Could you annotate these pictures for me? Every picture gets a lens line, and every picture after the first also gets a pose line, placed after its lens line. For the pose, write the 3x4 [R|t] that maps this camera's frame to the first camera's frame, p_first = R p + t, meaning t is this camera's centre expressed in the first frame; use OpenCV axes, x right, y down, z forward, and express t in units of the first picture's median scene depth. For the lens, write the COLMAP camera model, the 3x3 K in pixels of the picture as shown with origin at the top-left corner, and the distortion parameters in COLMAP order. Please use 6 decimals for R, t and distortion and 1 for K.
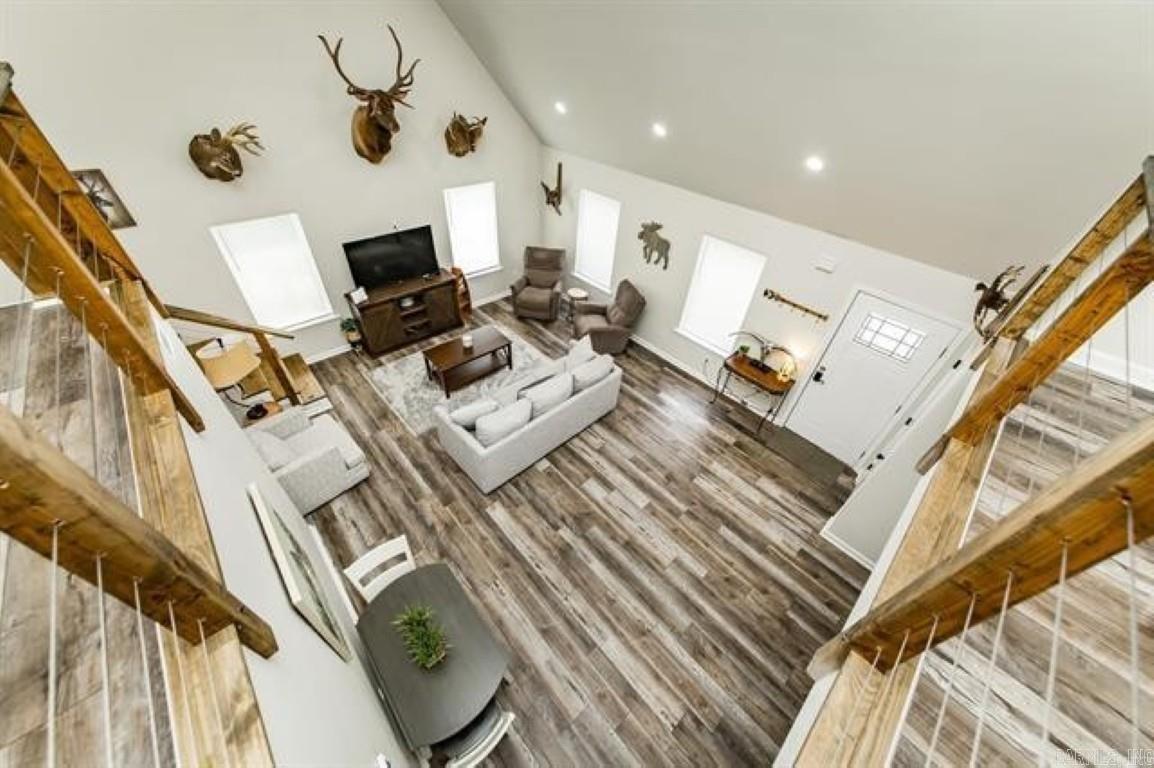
lens RADIAL K [[402.2, 0, 576.9], [0, 402.2, 384.3], [0, 0, 1]] dist [0.002802, -0.000017]
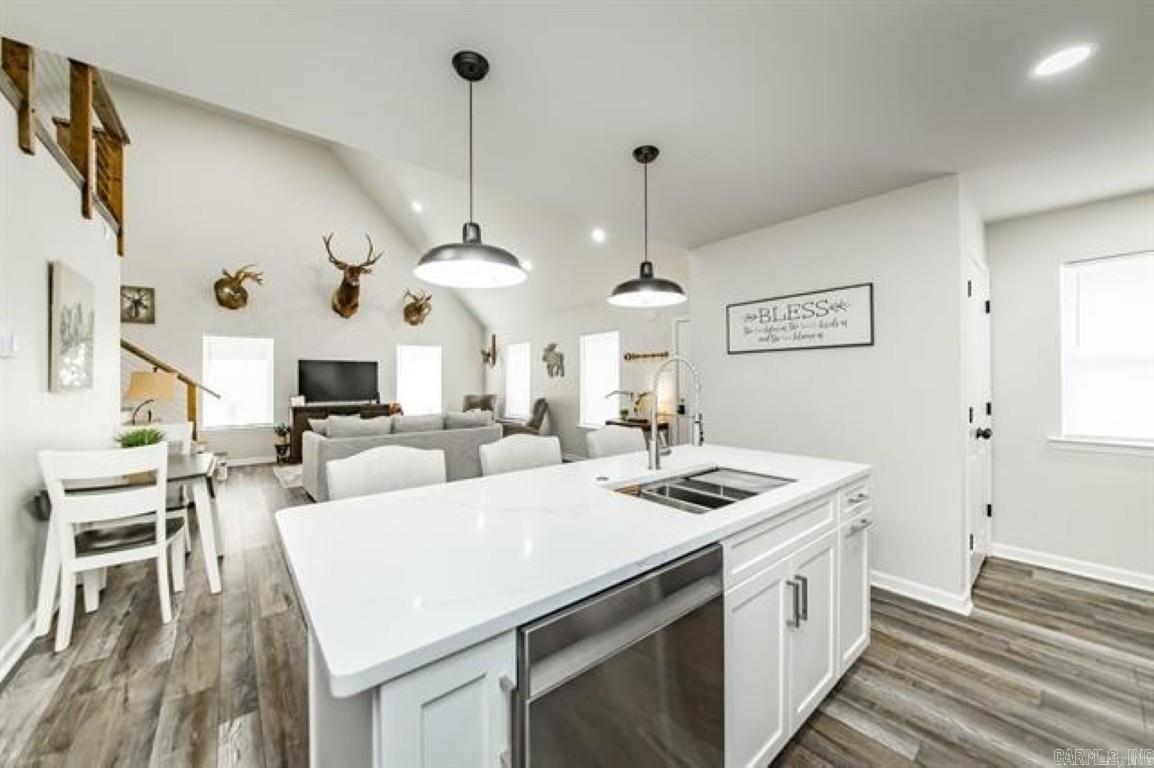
lens RADIAL K [[426.1, 0, 578.3], [0, 426.1, 380.1], [0, 0, 1]] dist [-0.000827, -0.000057]
pose [[0.995453, -0.074422, -0.059451, 0.394847], [0.017437, 0.755967, -0.654377, 0.620961], [0.093643, 0.650365, 0.753827, 0.096229]]
